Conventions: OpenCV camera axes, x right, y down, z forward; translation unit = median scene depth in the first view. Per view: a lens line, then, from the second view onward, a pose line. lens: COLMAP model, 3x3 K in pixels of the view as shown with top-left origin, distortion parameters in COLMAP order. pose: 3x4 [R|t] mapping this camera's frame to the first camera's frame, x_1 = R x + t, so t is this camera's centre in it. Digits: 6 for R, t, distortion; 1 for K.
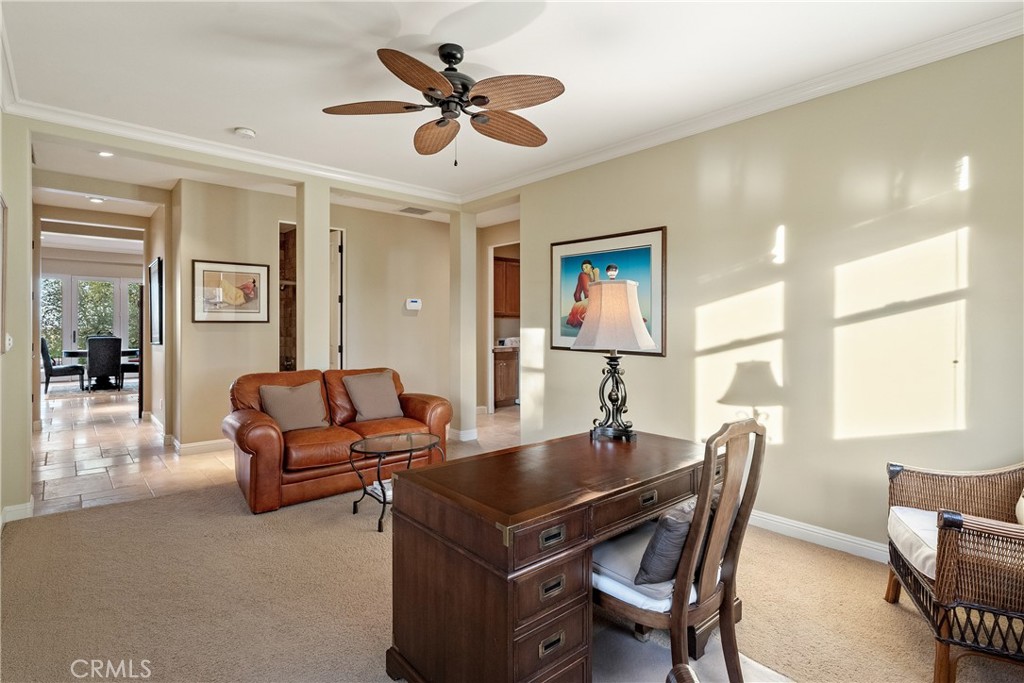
lens RADIAL K [[496.0, 0, 512.2], [0, 496.0, 335.4], [0, 0, 1]] dist [-0.001630, 0.001279]
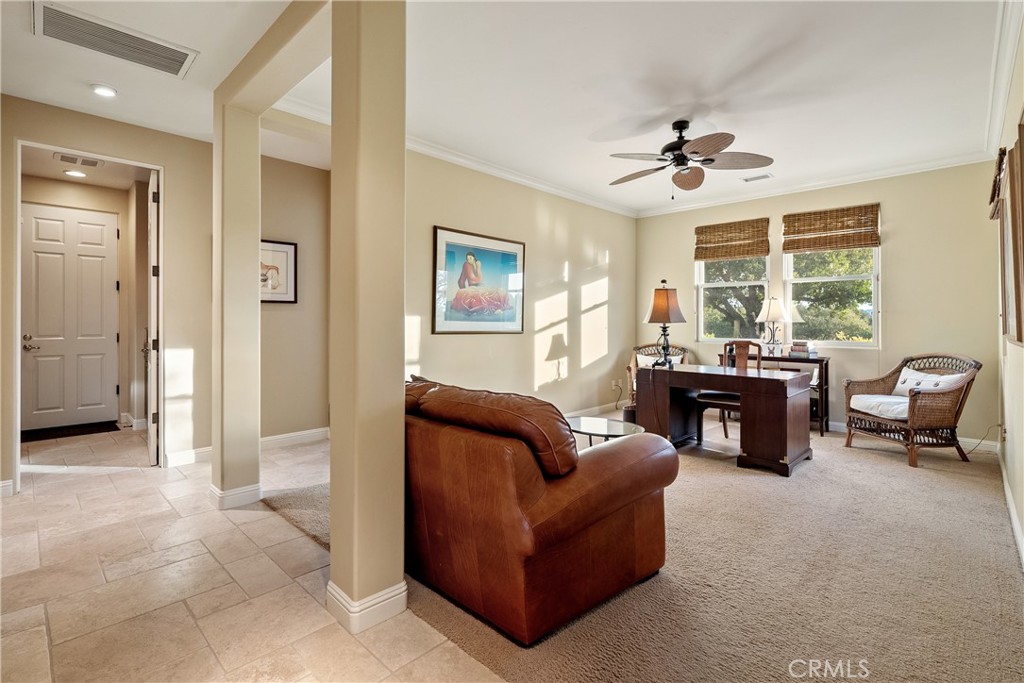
lens RADIAL K [[471.0, 0, 519.6], [0, 471.0, 320.0], [0, 0, 1]] dist [-0.001551, -0.000048]
pose [[-0.074176, -0.000281, 0.997245, -1.148159], [0.007243, 0.999973, 0.000820, 0.000385], [-0.997219, 0.007284, -0.074172, 1.229741]]
